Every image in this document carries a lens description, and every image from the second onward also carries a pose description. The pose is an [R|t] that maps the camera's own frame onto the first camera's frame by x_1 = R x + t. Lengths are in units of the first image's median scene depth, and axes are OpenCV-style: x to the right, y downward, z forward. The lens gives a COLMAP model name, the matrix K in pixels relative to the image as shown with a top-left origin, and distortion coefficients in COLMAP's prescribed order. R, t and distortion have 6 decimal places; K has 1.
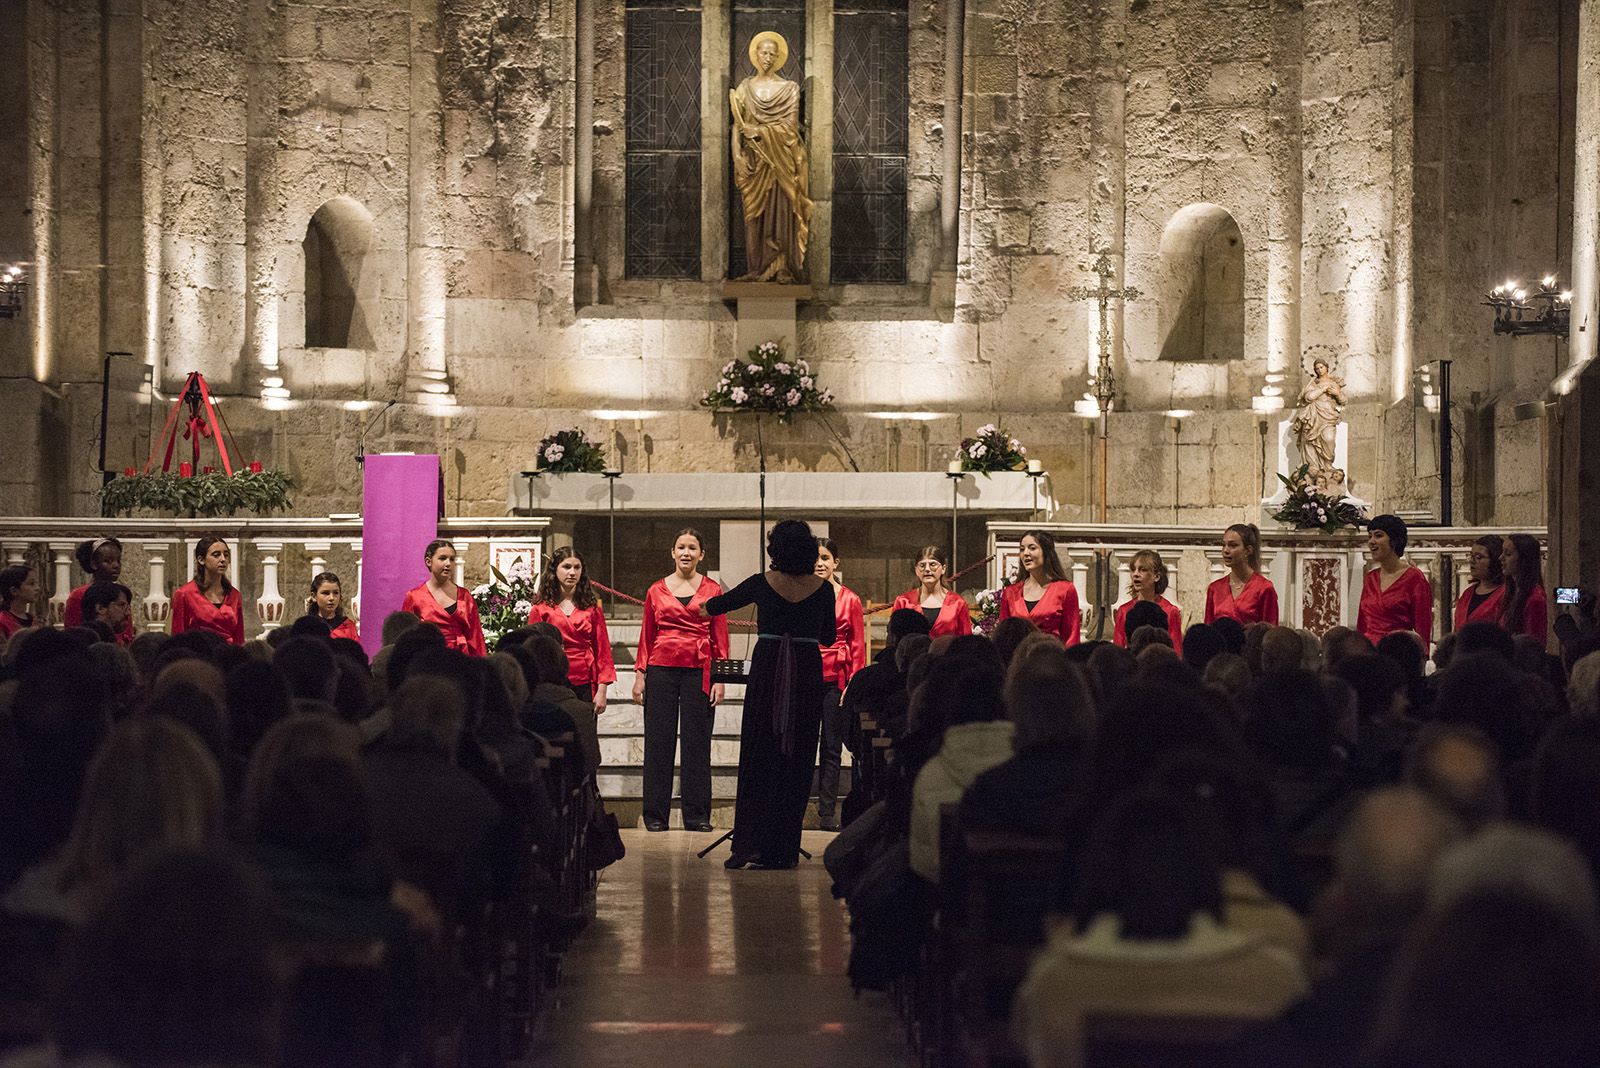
lens RADIAL K [[6415.8, 0, 800.0], [0, 6415.8, 534.0], [0, 0, 1]] dist [1.070440, -1.386329]
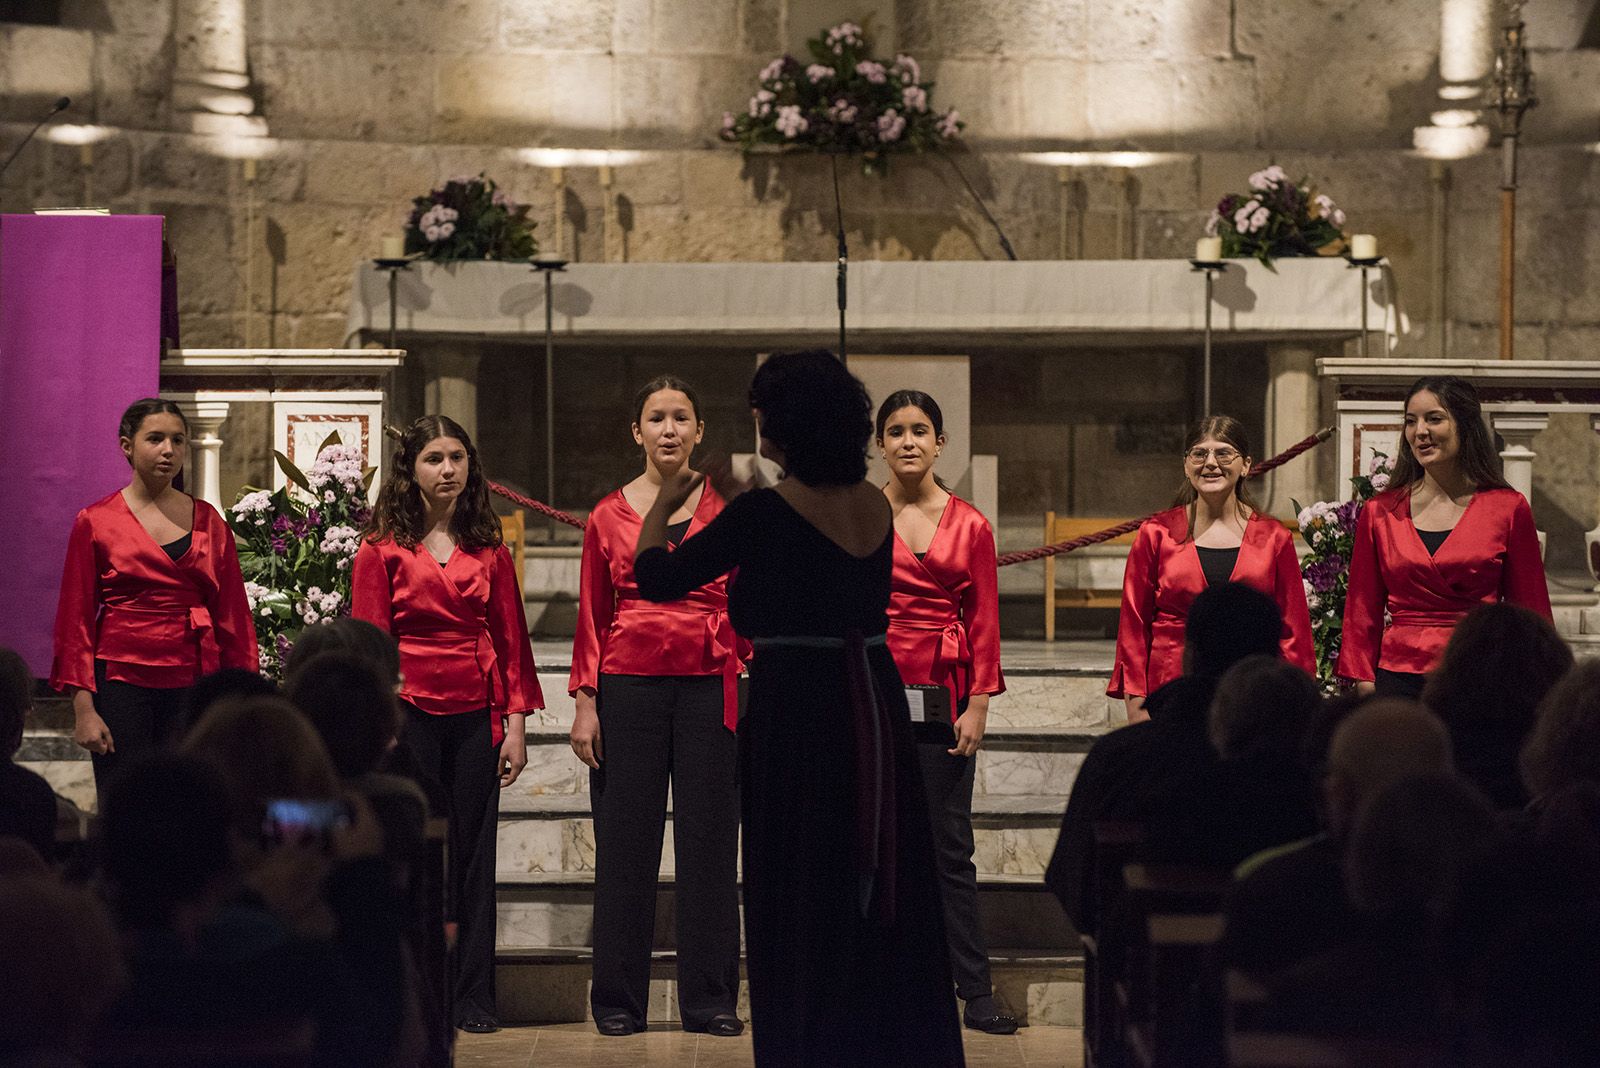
lens RADIAL K [[6415.8, 0, 800.0], [0, 6415.8, 534.0], [0, 0, 1]] dist [1.070440, -1.386329]
pose [[0.999989, -0.000039, -0.004743, -0.006173], [0.000173, 0.999600, 0.028281, -0.002123], [0.004740, -0.028281, 0.999589, 0.456313]]
